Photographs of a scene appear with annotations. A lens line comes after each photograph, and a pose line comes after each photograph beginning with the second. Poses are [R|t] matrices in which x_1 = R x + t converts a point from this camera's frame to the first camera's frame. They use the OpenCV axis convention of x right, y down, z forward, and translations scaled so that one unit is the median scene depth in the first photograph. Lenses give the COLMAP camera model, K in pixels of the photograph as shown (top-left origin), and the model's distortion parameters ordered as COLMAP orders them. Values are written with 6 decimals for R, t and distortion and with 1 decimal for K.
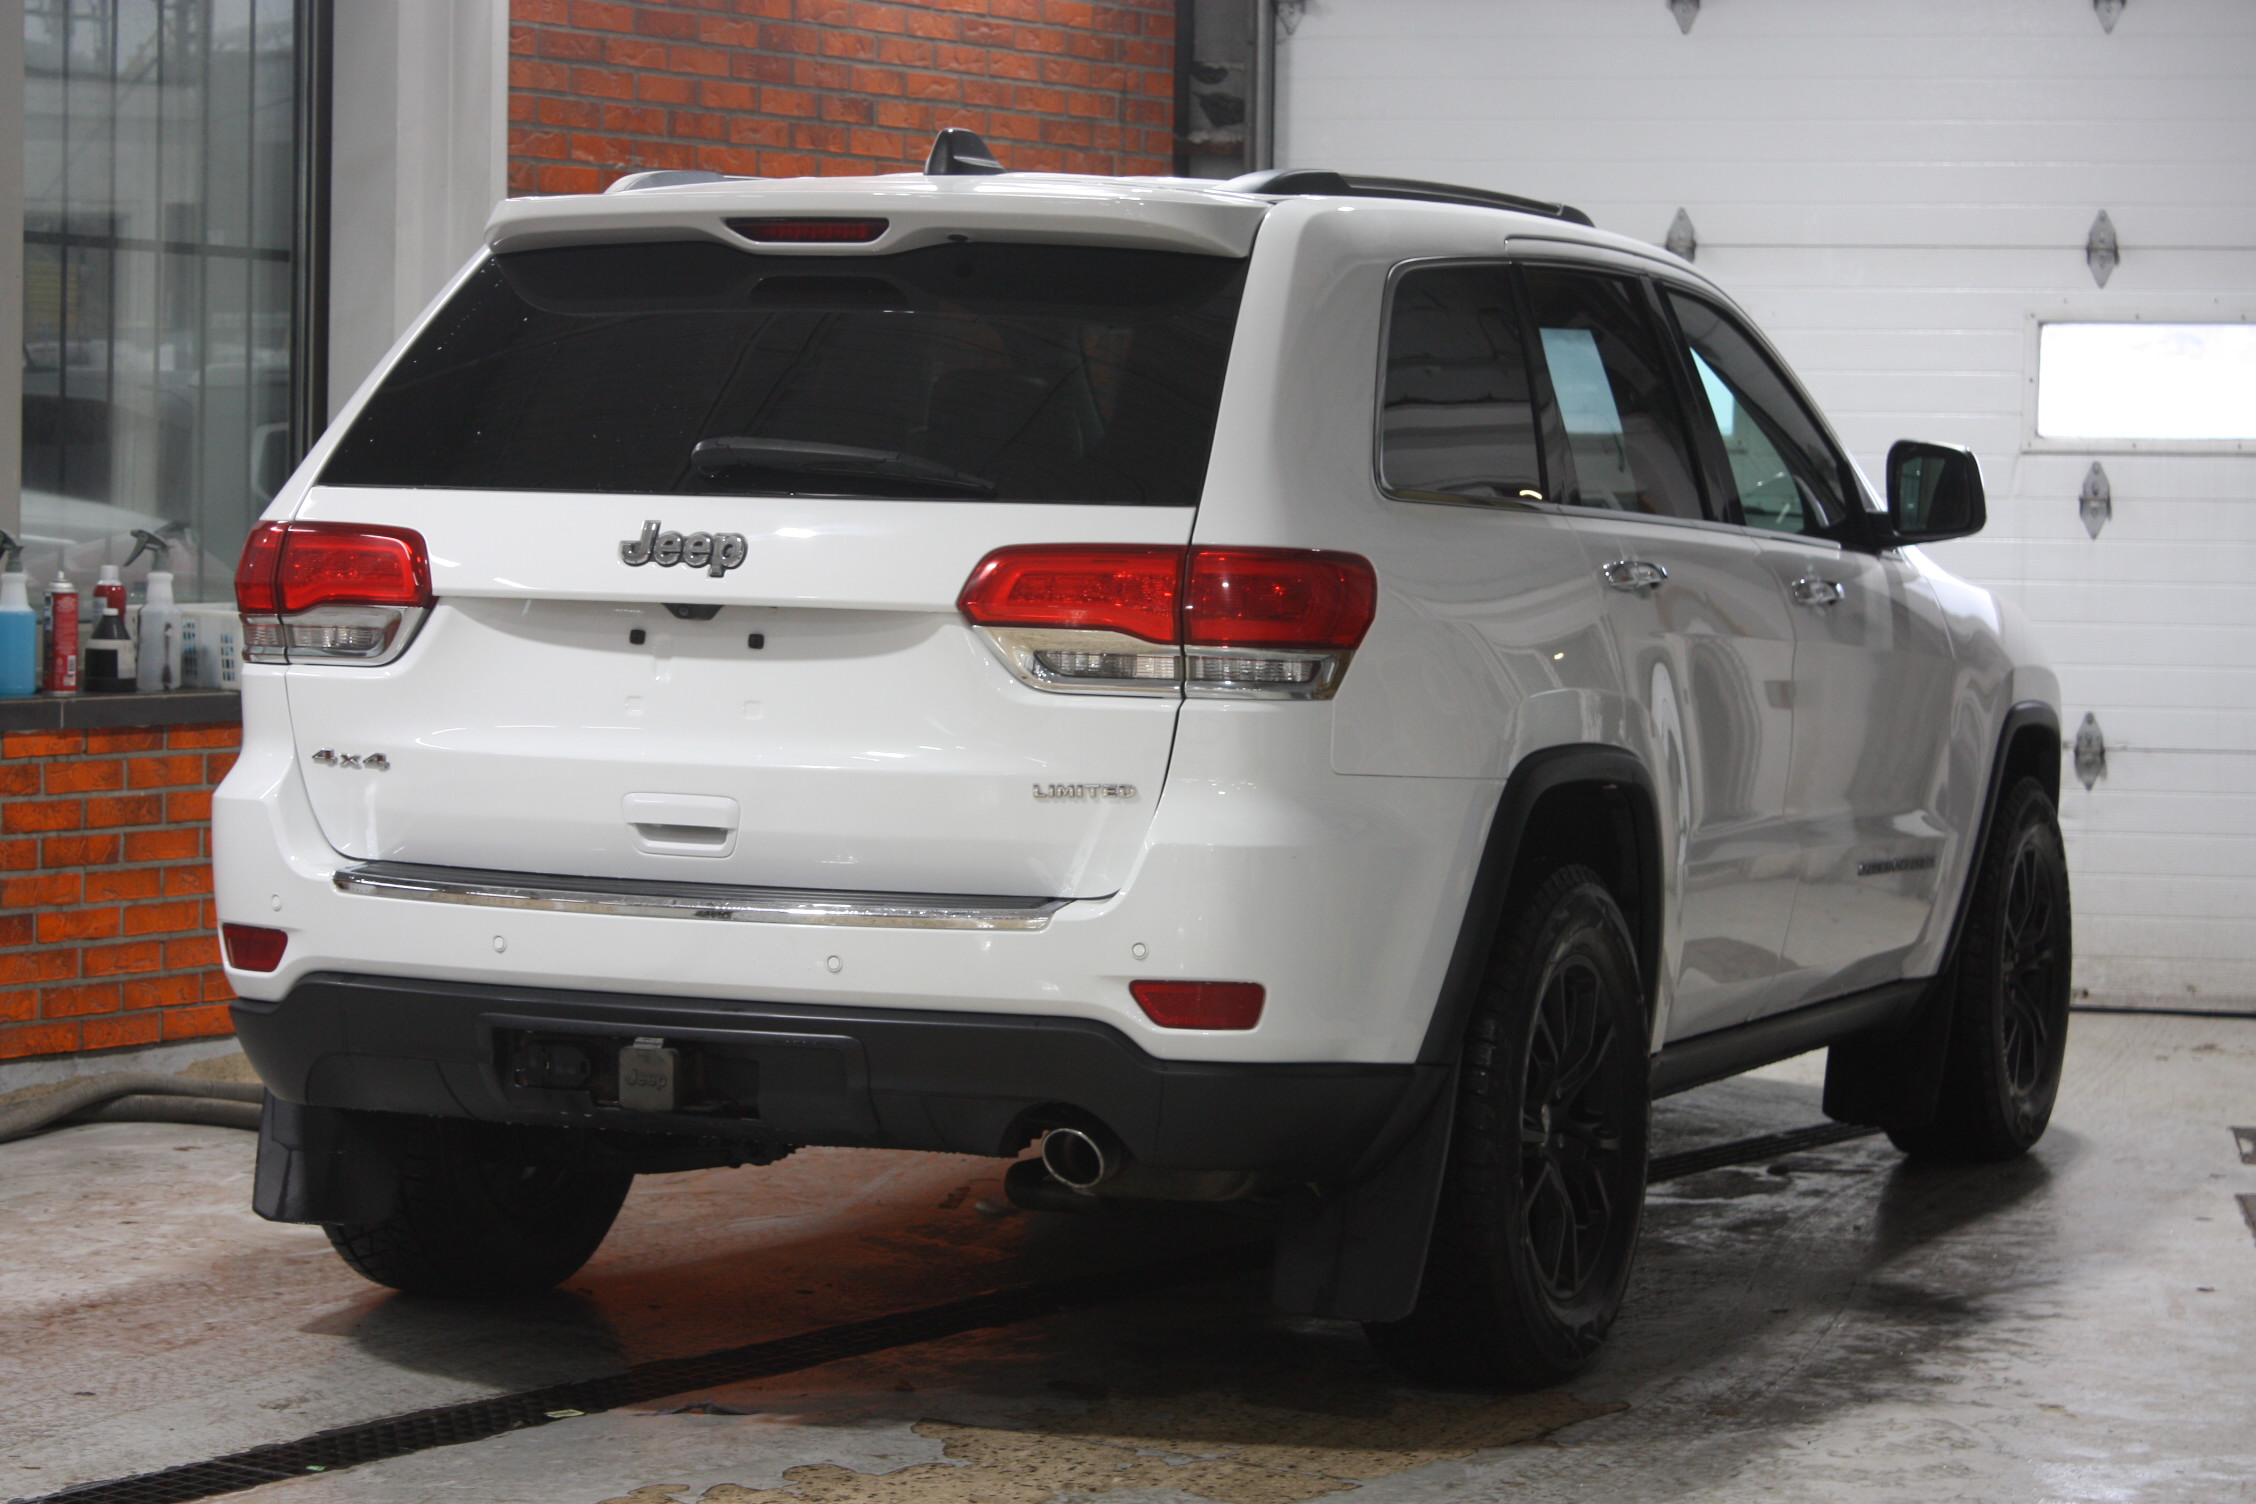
lens RADIAL K [[5162.2, 0, 1125.8], [0, 5162.2, 743.9], [0, 0, 1]] dist [0.080398, 0.000000]
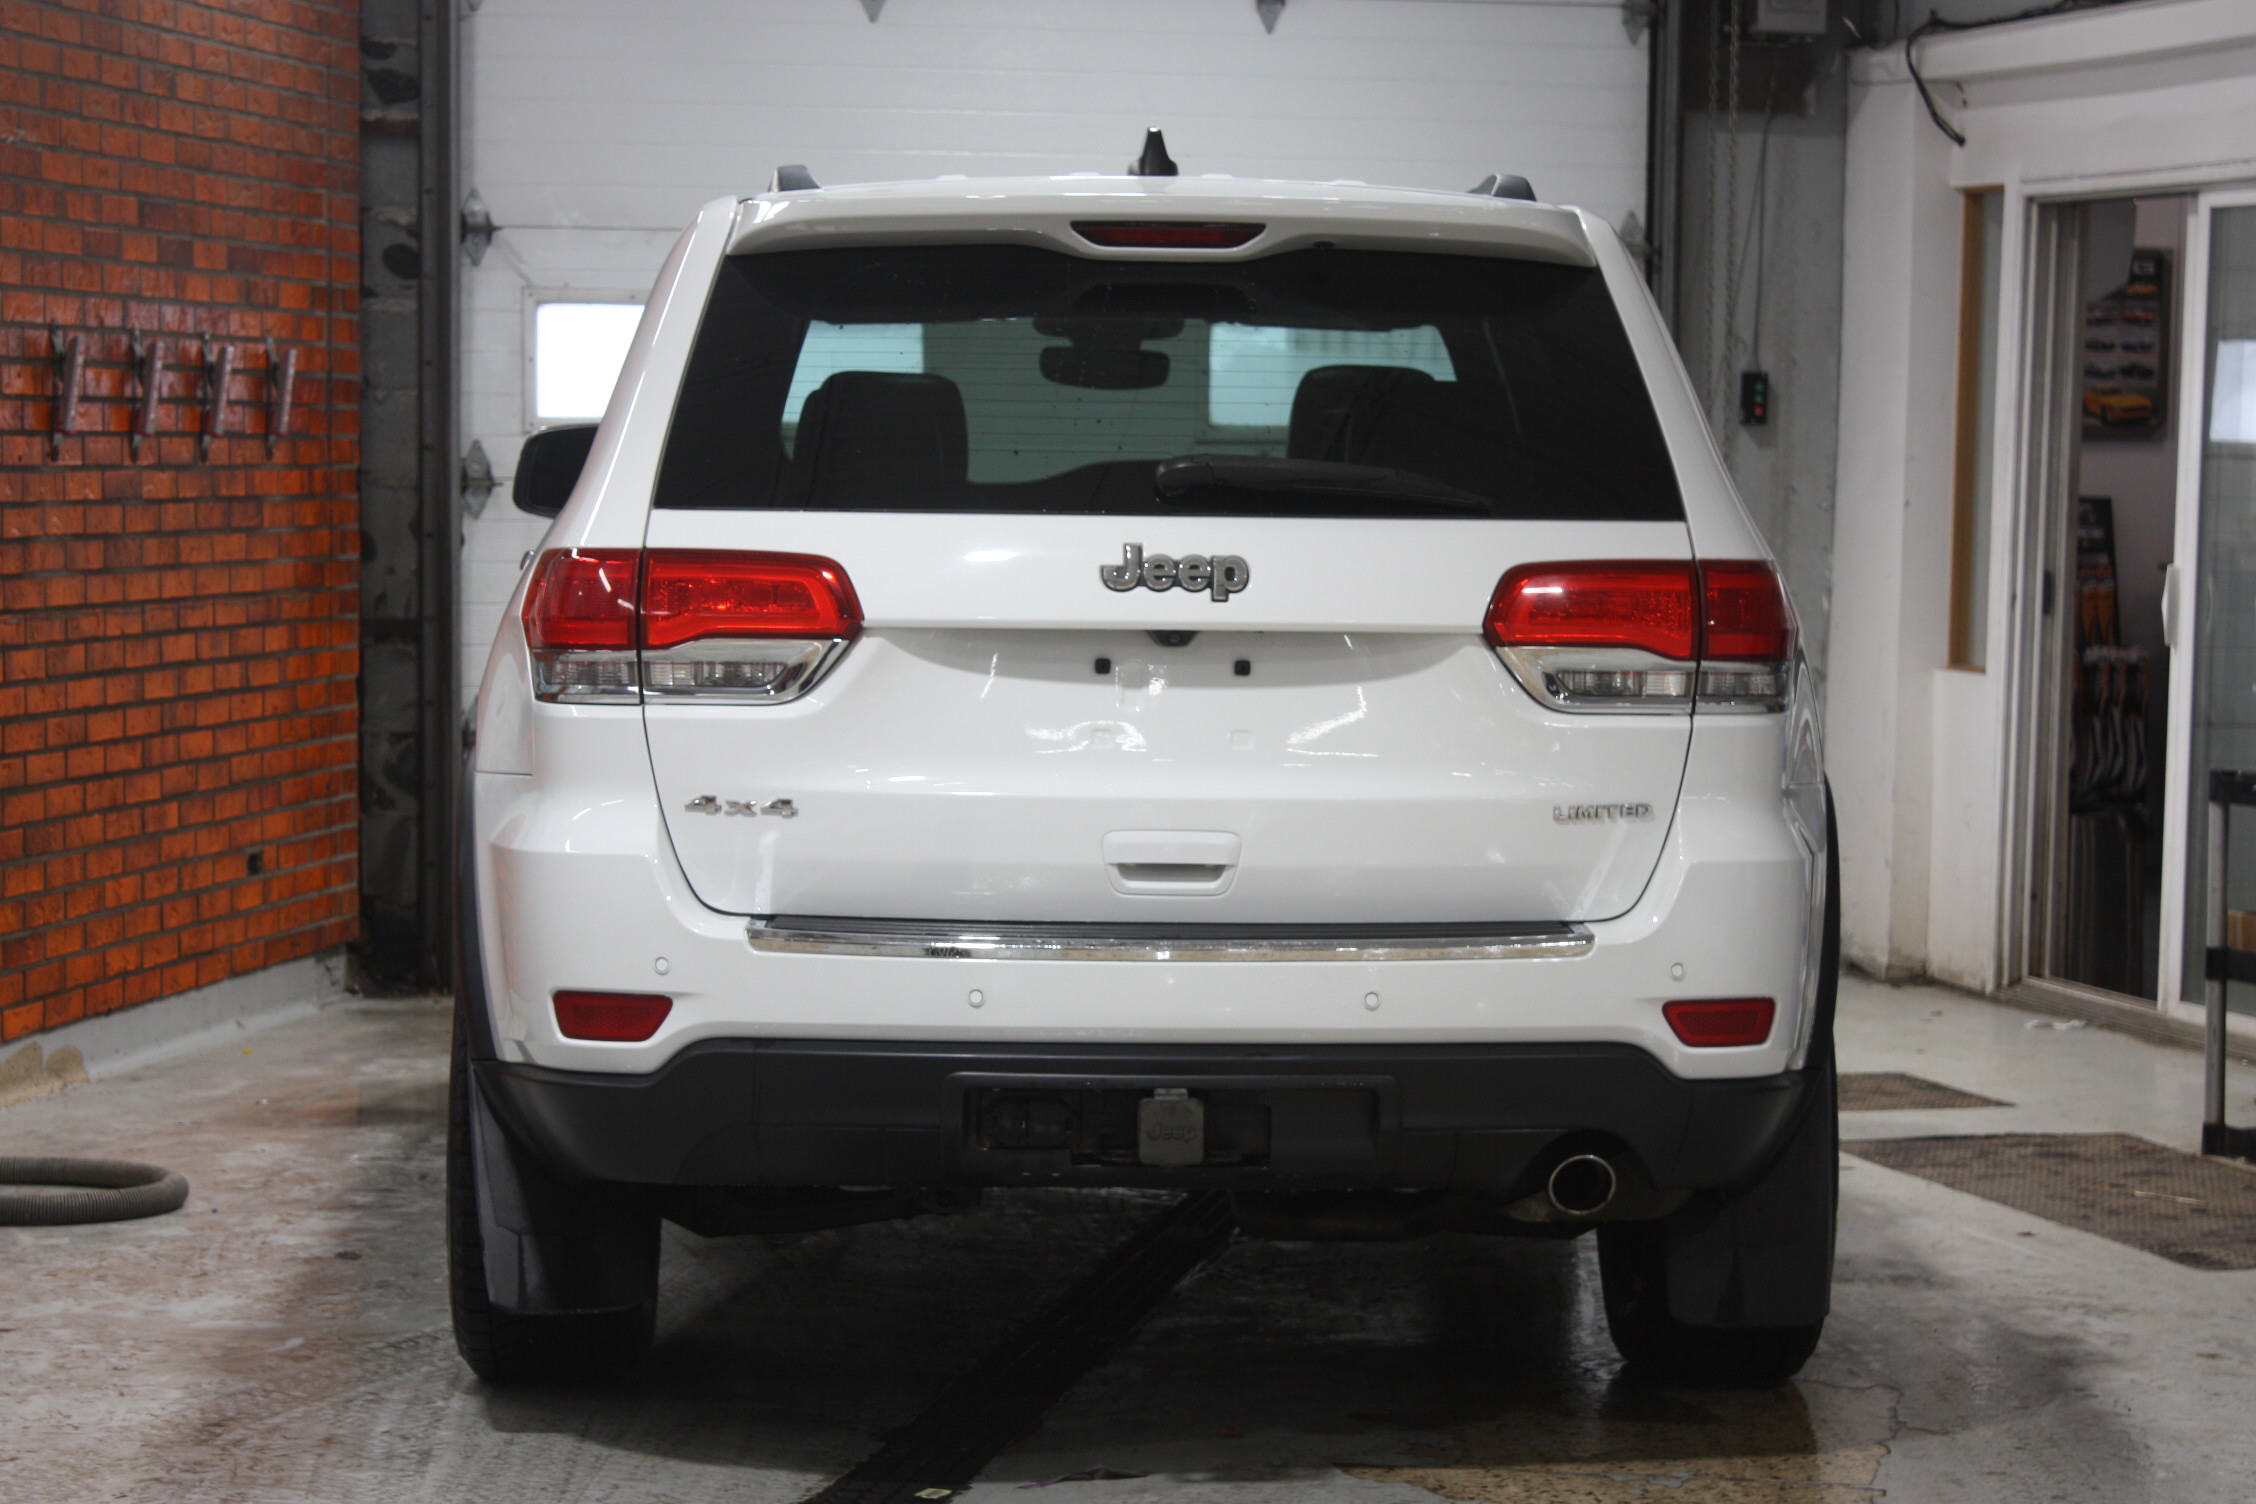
lens RADIAL K [[5123.1, 0, 1128.8], [0, 5123.1, 757.2], [0, 0, 1]] dist [0.031365, 0.000000]
pose [[0.908701, -0.033373, 0.416110, -0.481837], [0.028883, 0.999437, 0.017082, -0.020002], [-0.416446, -0.003504, 0.909154, 0.145581]]
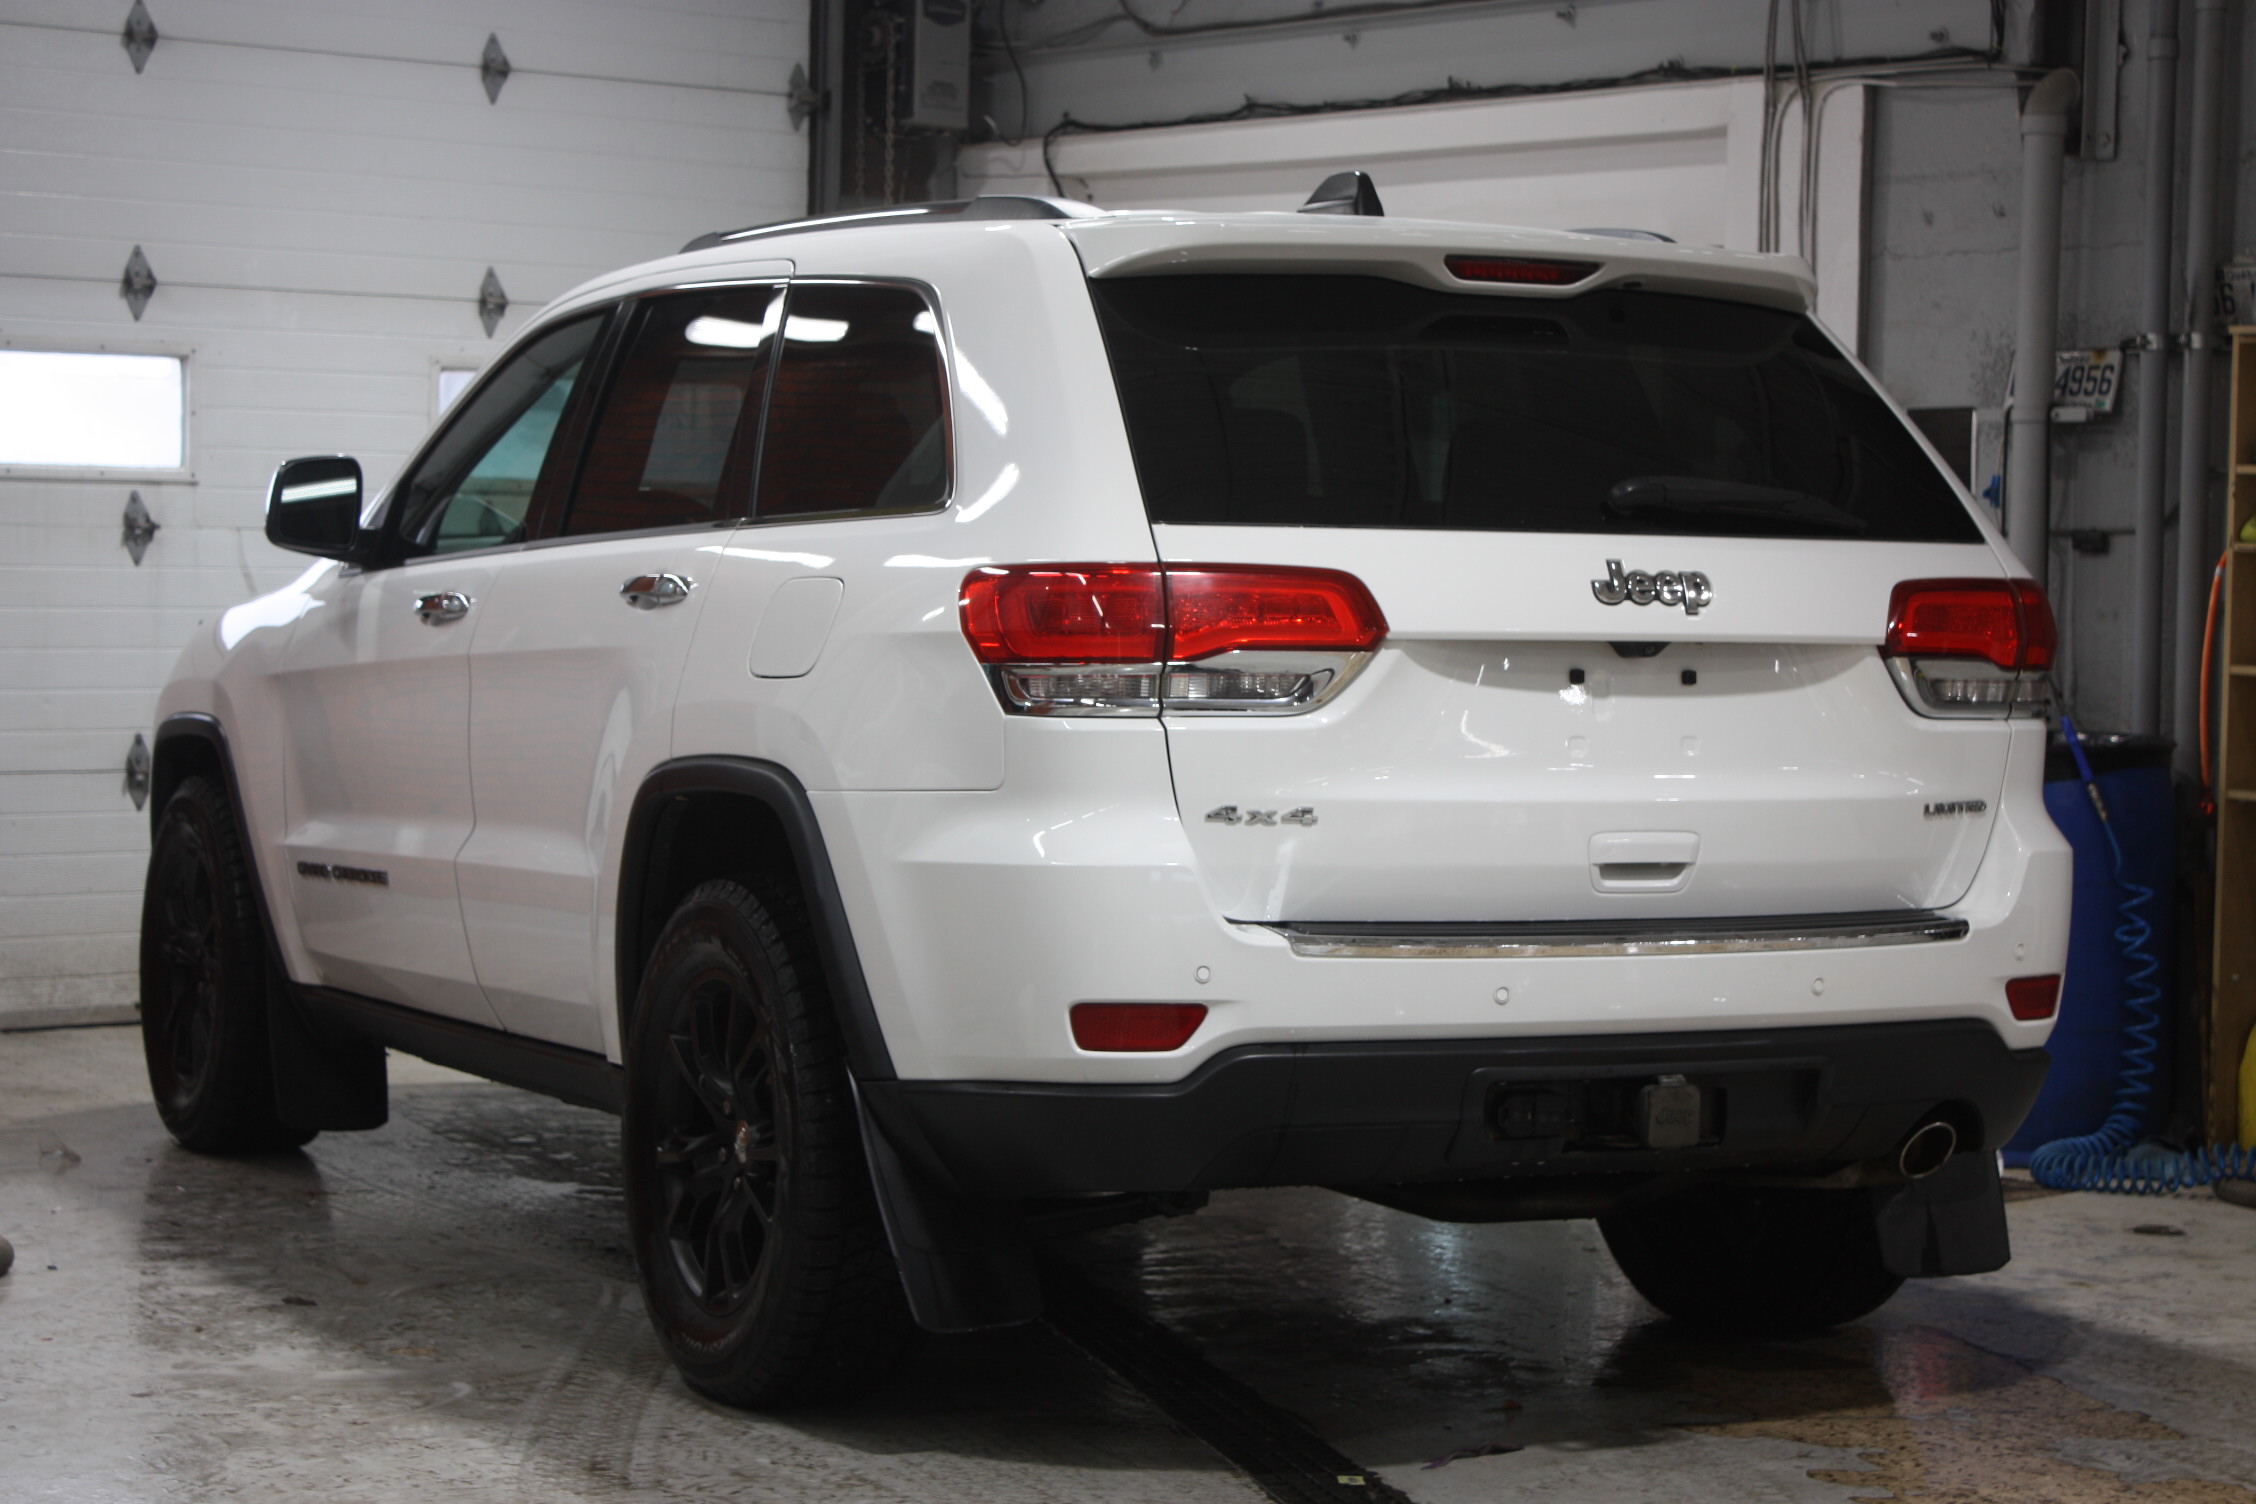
lens RADIAL K [[4570.7, 0, 1129.4], [0, 4570.7, 756.4], [0, 0, 1]] dist [0.007306, 0.000000]
pose [[0.655785, -0.037669, 0.754007, -0.815478], [0.035542, 0.999187, 0.019005, -0.025161], [-0.754111, 0.014336, 0.656591, 0.489077]]
